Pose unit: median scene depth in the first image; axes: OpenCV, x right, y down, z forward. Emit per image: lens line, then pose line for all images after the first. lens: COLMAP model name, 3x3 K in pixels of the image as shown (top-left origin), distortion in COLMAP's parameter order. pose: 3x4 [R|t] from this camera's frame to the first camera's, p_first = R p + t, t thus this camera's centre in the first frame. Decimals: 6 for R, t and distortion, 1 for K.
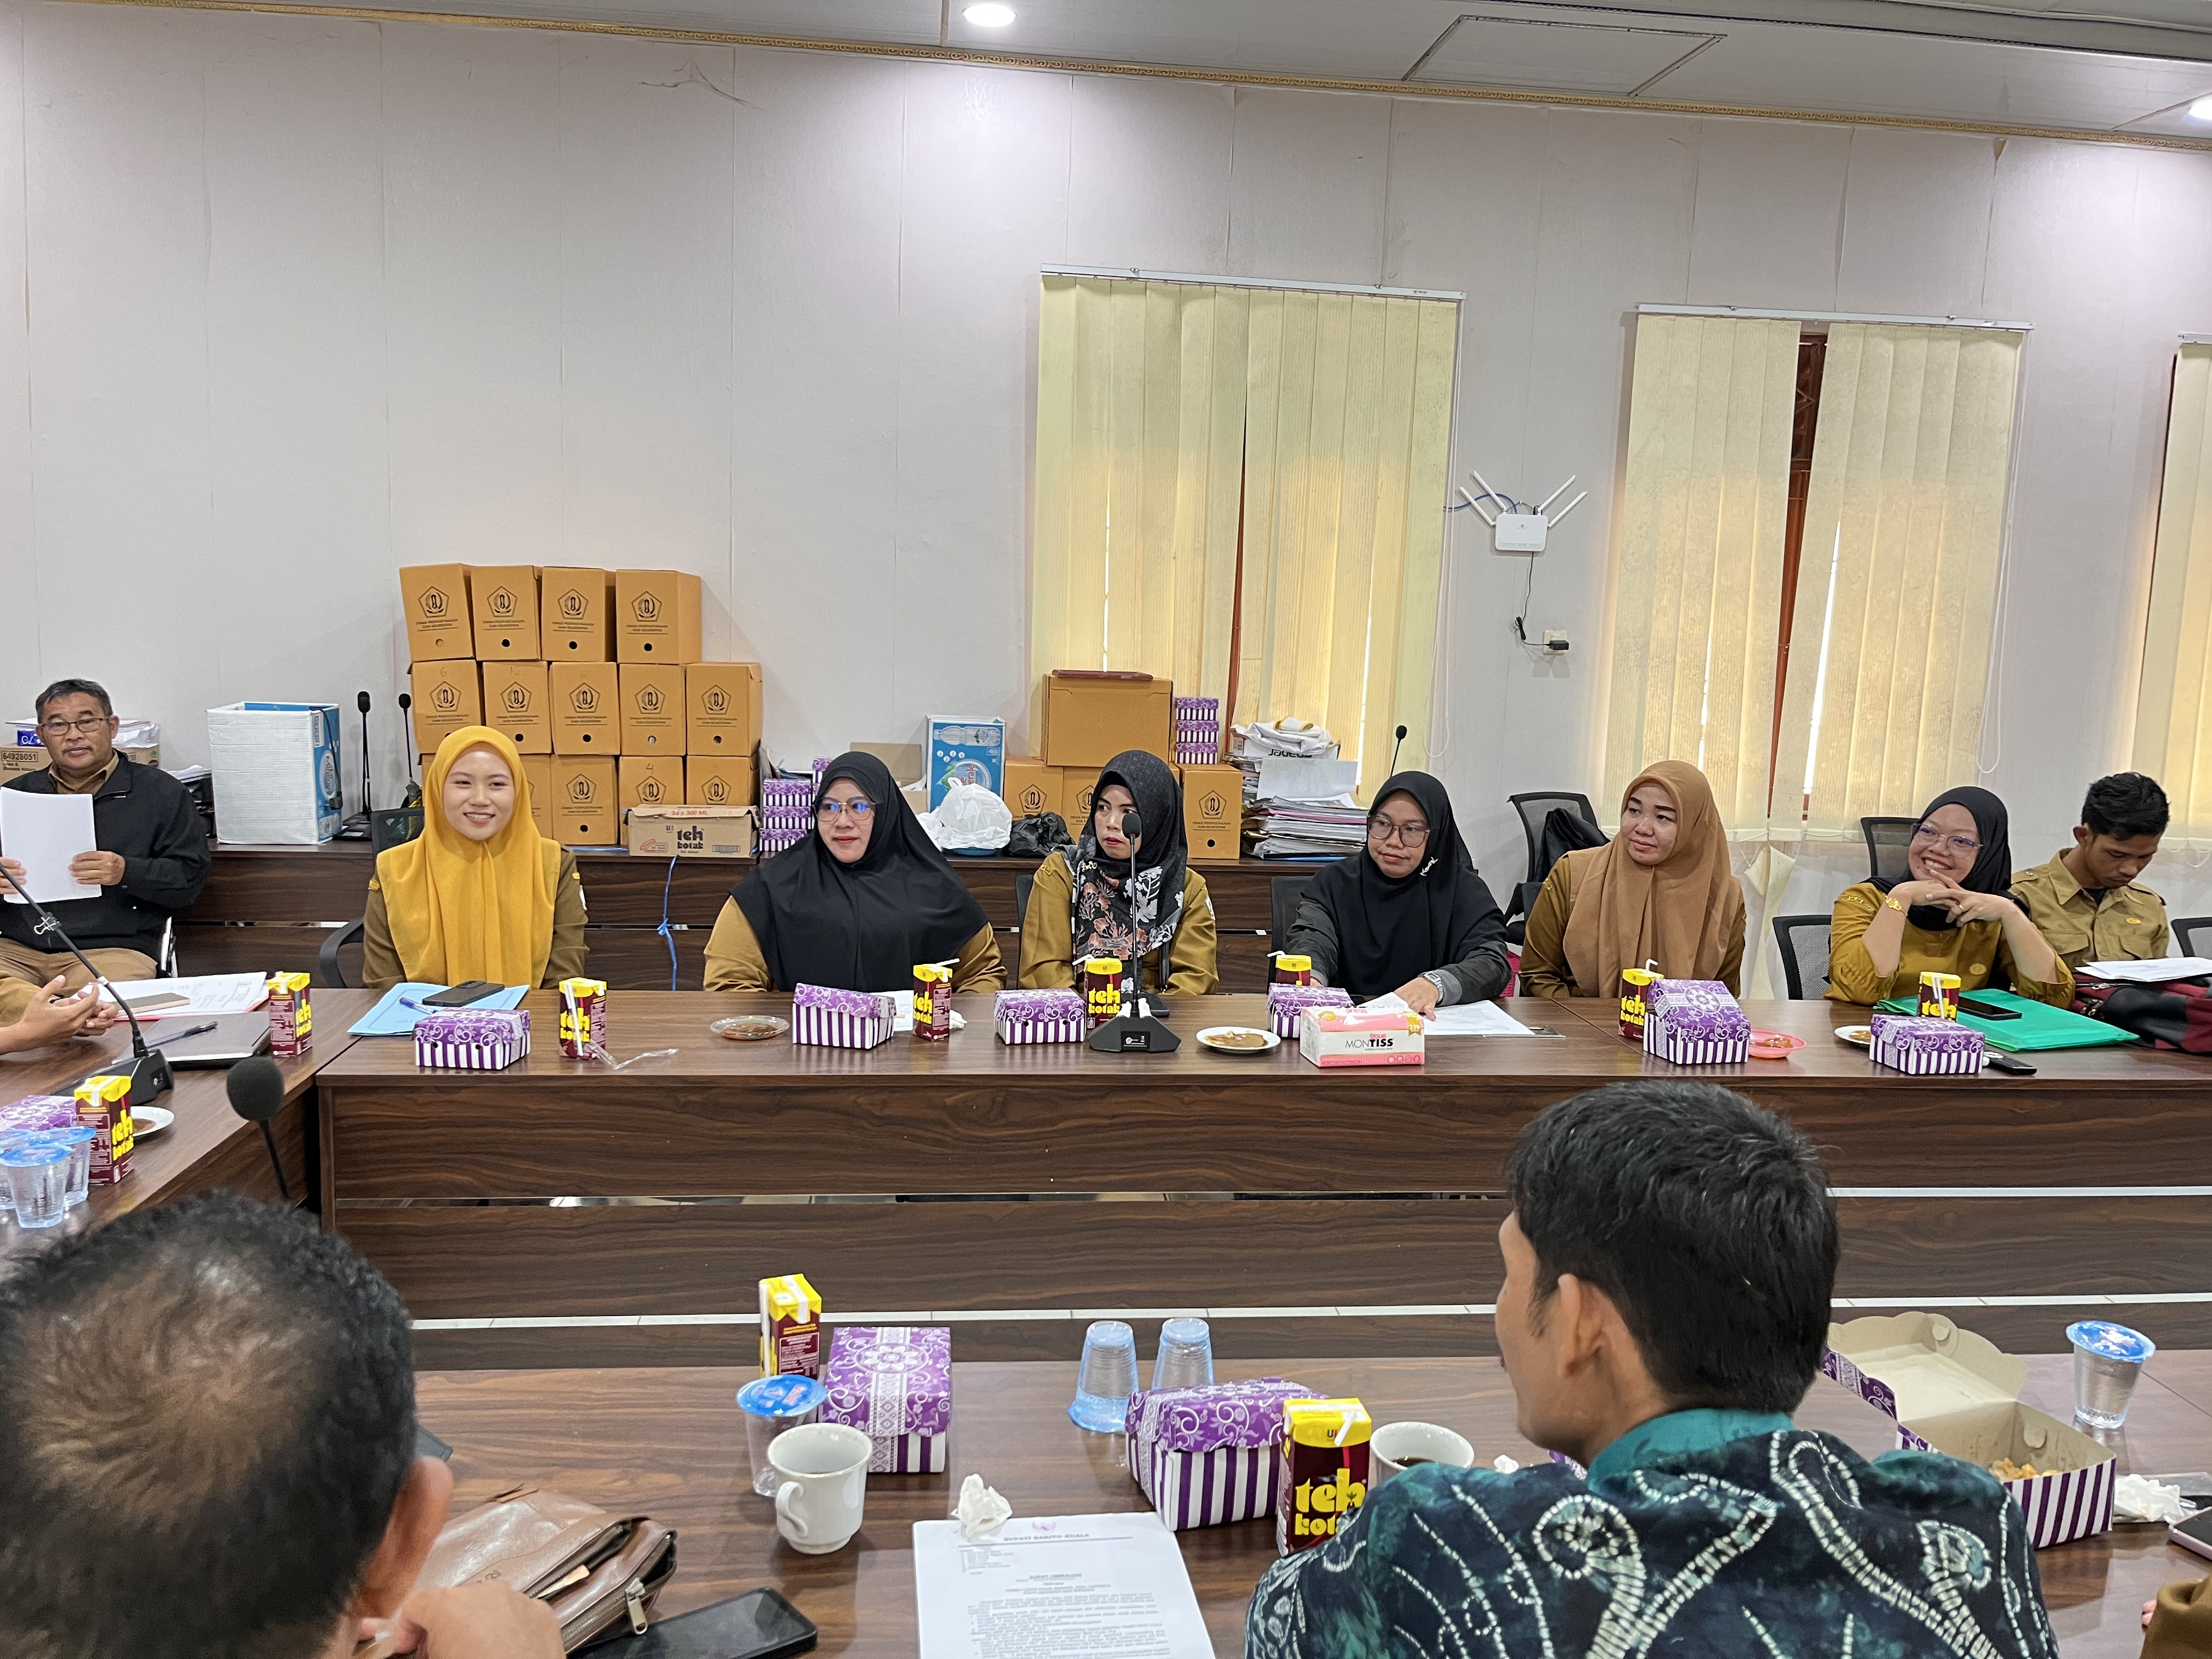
lens RADIAL K [[1668.1, 0, 1097.7], [0, 1668.1, 841.7], [0, 0, 1]] dist [0.048636, -0.067001]
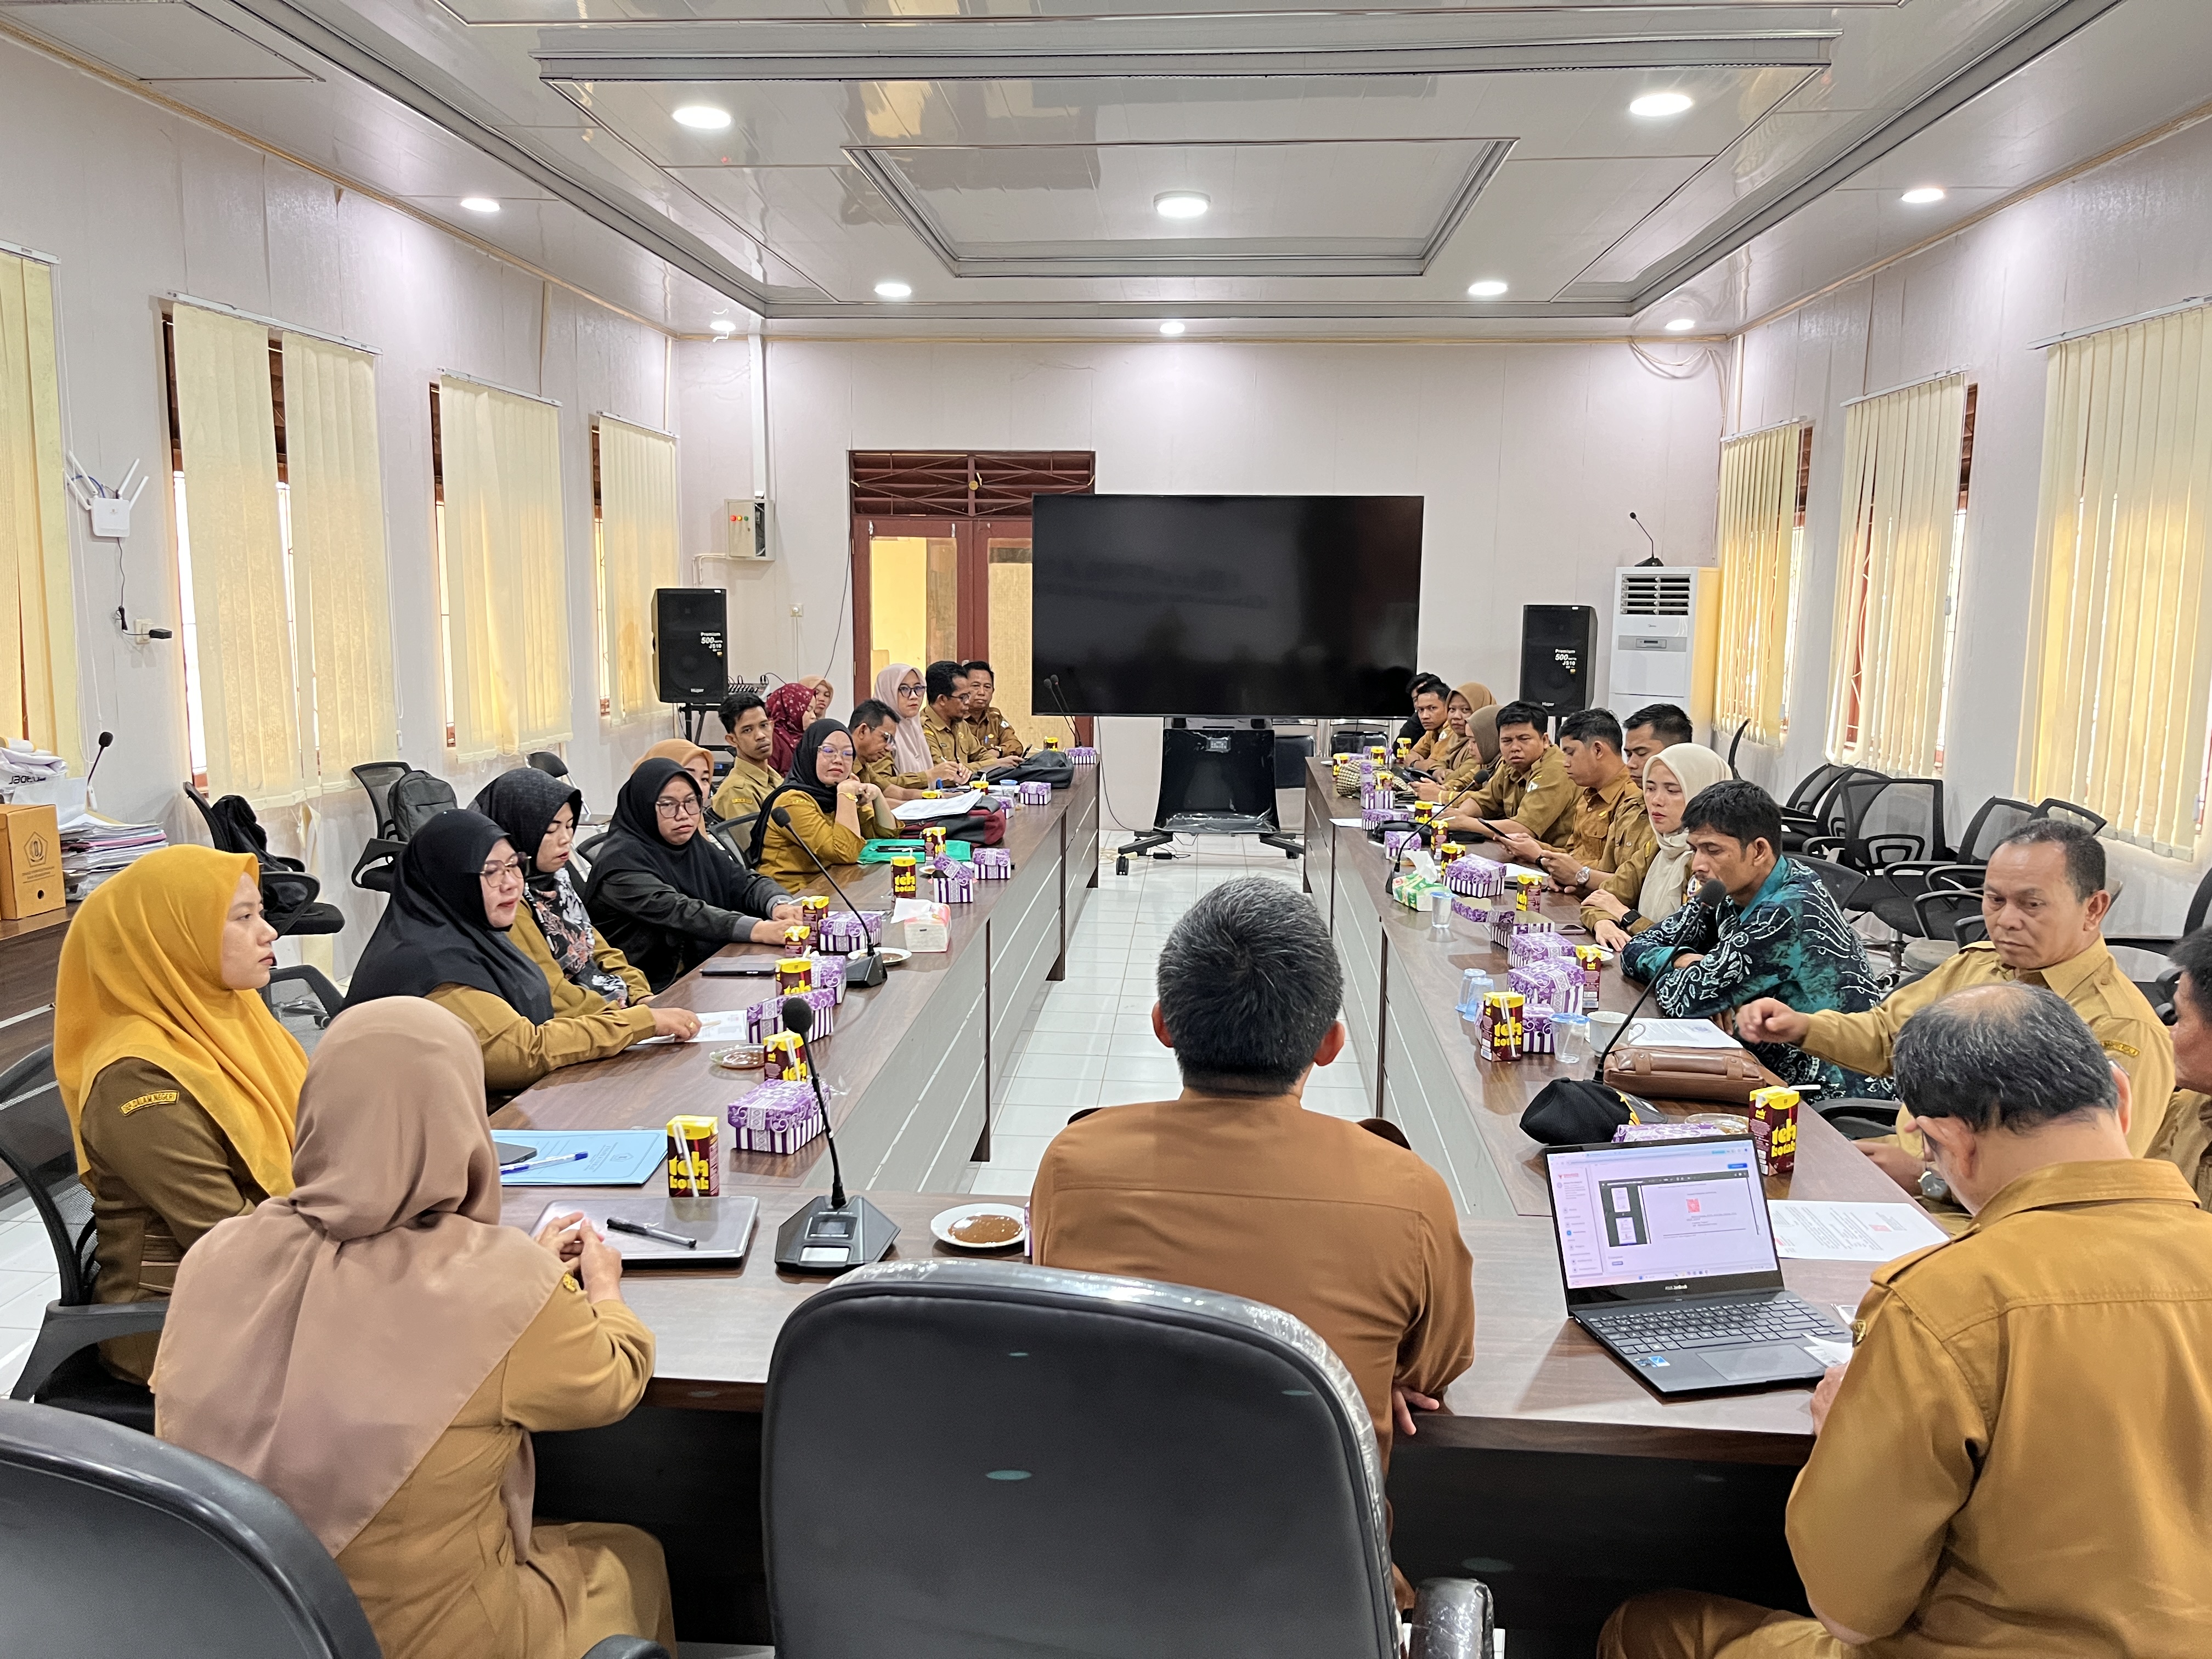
lens RADIAL K [[1668.1, 0, 1092.4], [0, 1668.1, 851.4], [0, 0, 1]] dist [0.048636, -0.067001]
pose [[0.181139, -0.184244, 0.966045, -0.629674], [0.129137, 0.978245, 0.162357, -0.086302], [-0.974942, 0.095343, 0.200991, 0.297783]]
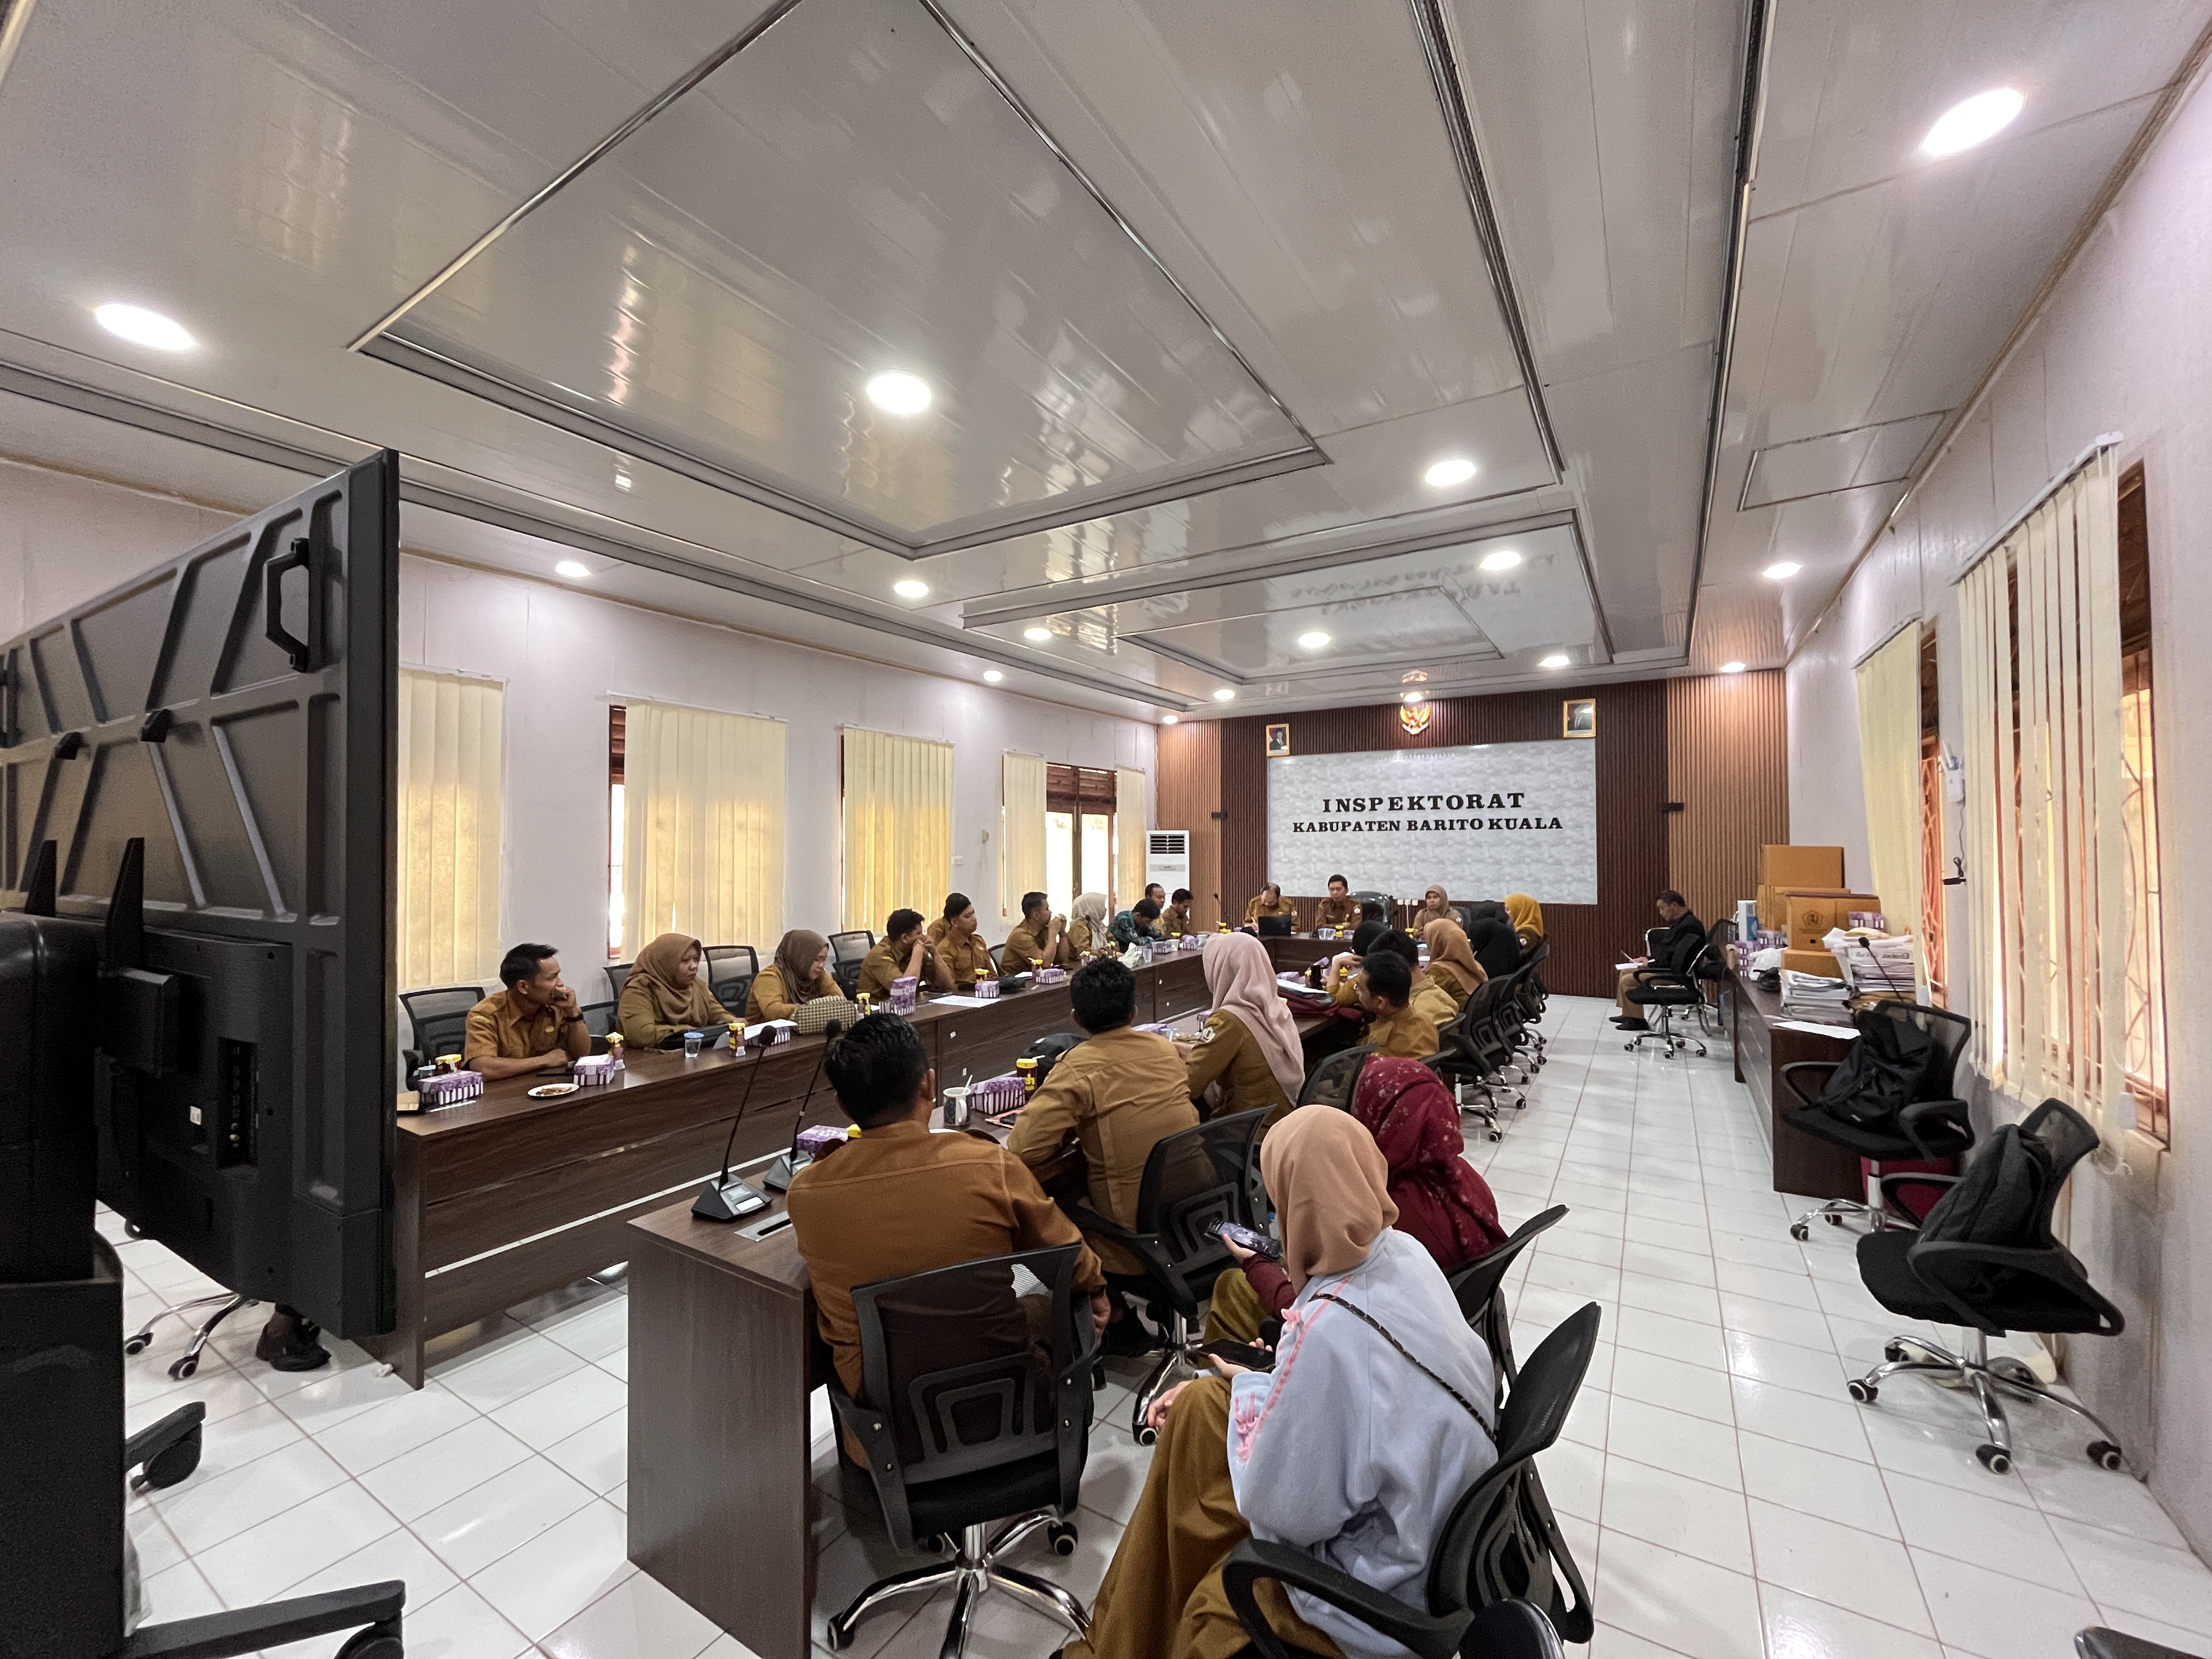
lens RADIAL K [[893.0, 0, 1095.7], [0, 893.0, 829.6], [0, 0, 1]] dist [-0.002344, -0.000839]
pose [[-0.622174, -0.046015, -0.781525, 1.165805], [-0.122976, 0.991623, 0.039516, -0.108922], [0.773160, 0.120695, -0.622621, 0.965839]]
